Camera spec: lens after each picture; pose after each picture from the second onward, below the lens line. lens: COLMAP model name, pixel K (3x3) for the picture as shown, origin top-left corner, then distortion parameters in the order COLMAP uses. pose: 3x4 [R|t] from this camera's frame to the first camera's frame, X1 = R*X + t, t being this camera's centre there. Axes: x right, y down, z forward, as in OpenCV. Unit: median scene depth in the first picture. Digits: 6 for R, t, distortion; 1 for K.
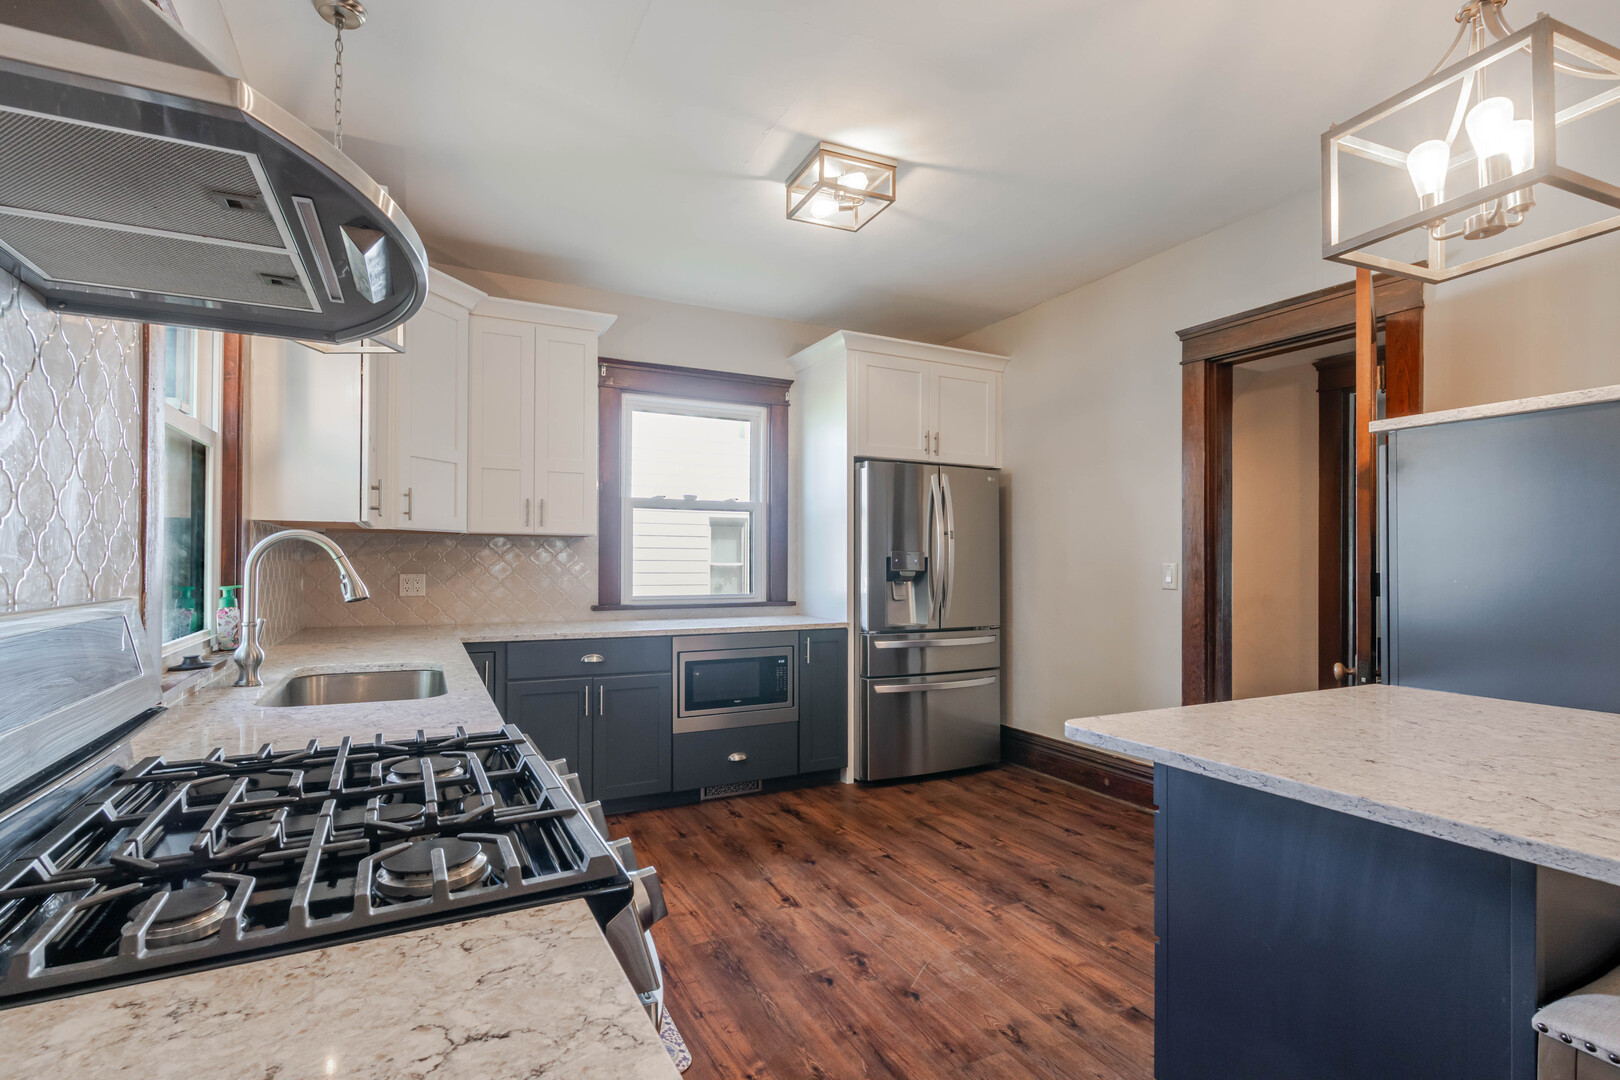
lens RADIAL K [[750.0, 0, 818.1], [0, 750.0, 557.0], [0, 0, 1]] dist [-0.000257, -0.002397]
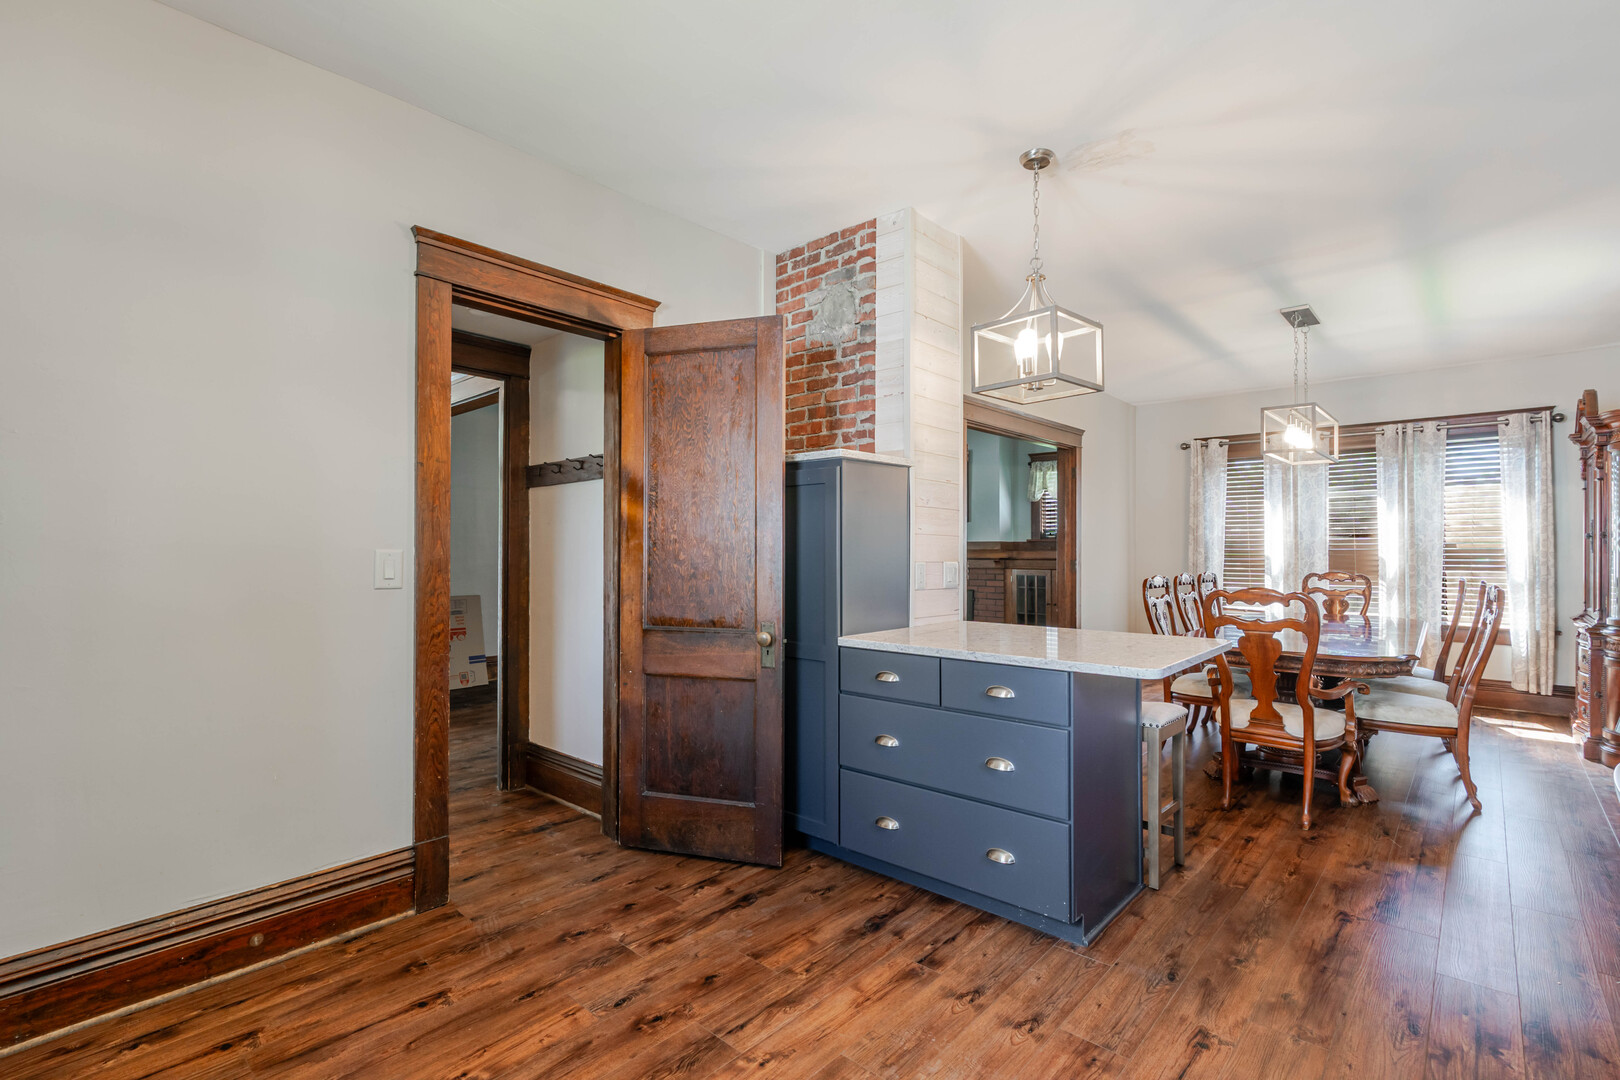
lens RADIAL K [[750.0, 0, 818.1], [0, 750.0, 539.6], [0, 0, 1]] dist [-0.000257, -0.002397]
pose [[-0.342096, 0.009900, 0.939613, -0.358977], [-0.003859, 0.999921, -0.011940, 0.005872], [-0.939657, -0.007711, -0.342031, 0.991129]]
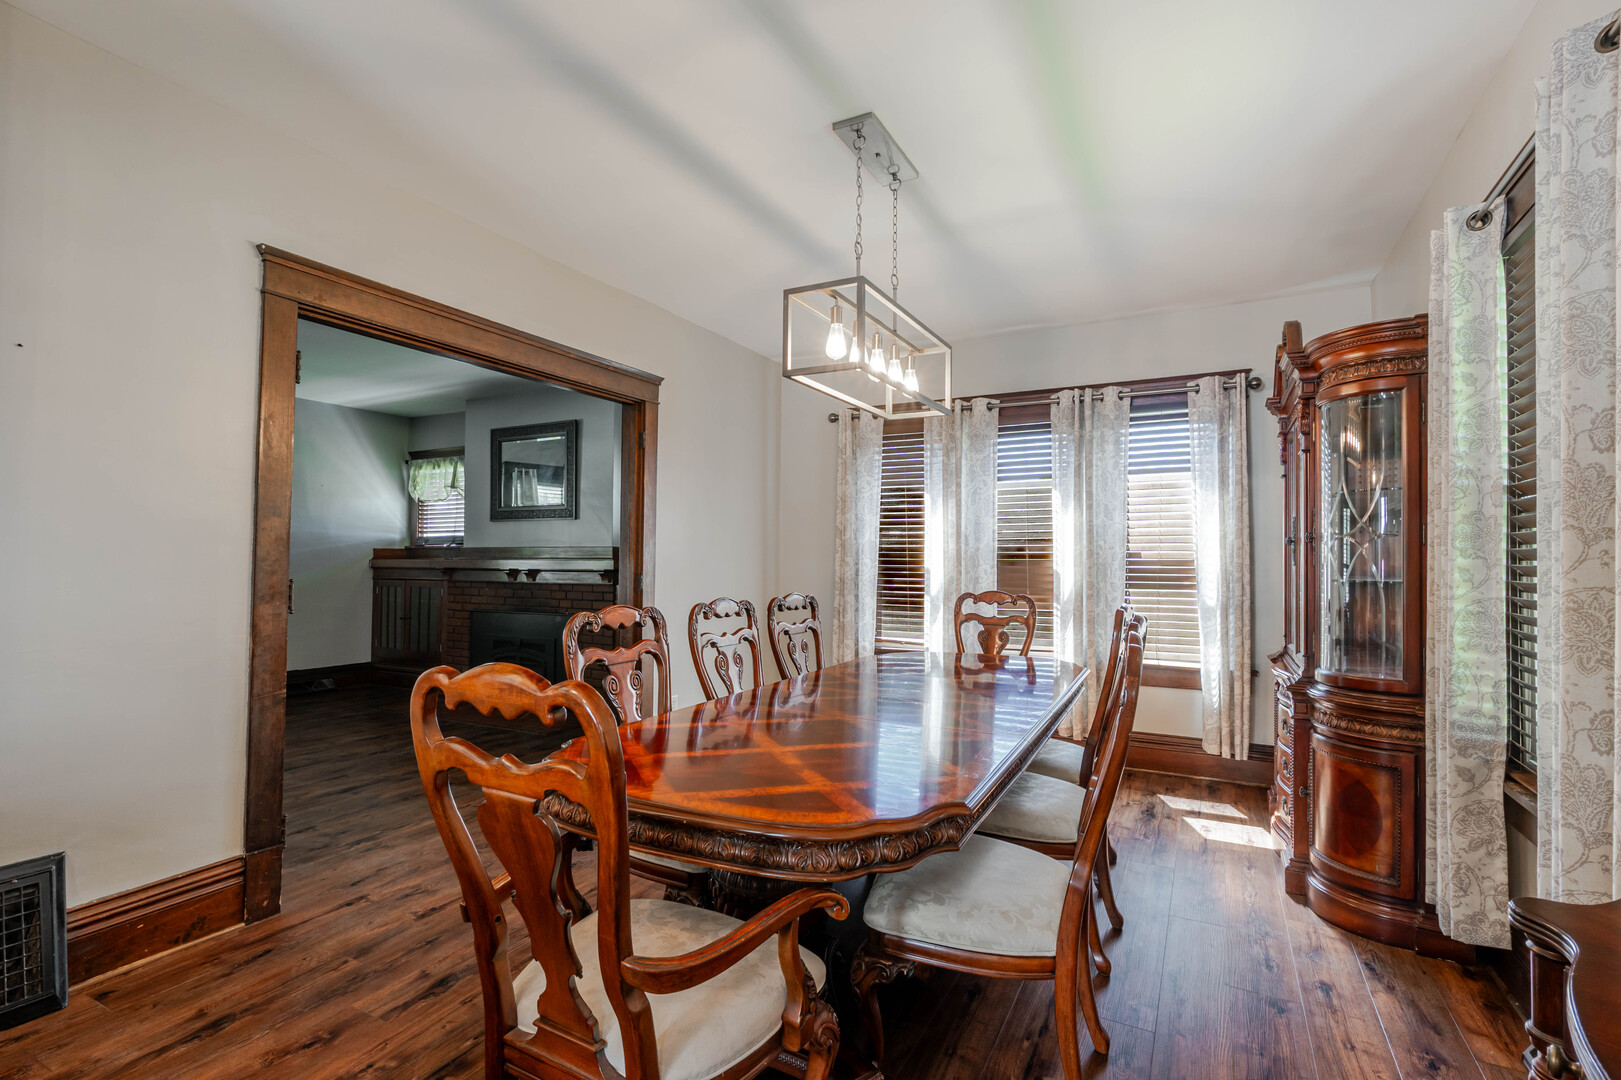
lens RADIAL K [[750.4, 0, 817.6], [0, 750.4, 538.2], [0, 0, 1]] dist [-0.000257, -0.002397]
pose [[-0.559000, 0.019067, 0.828948, -0.331662], [-0.010425, 0.999495, -0.030020, 0.006065], [-0.829102, -0.025423, -0.558519, 0.931310]]
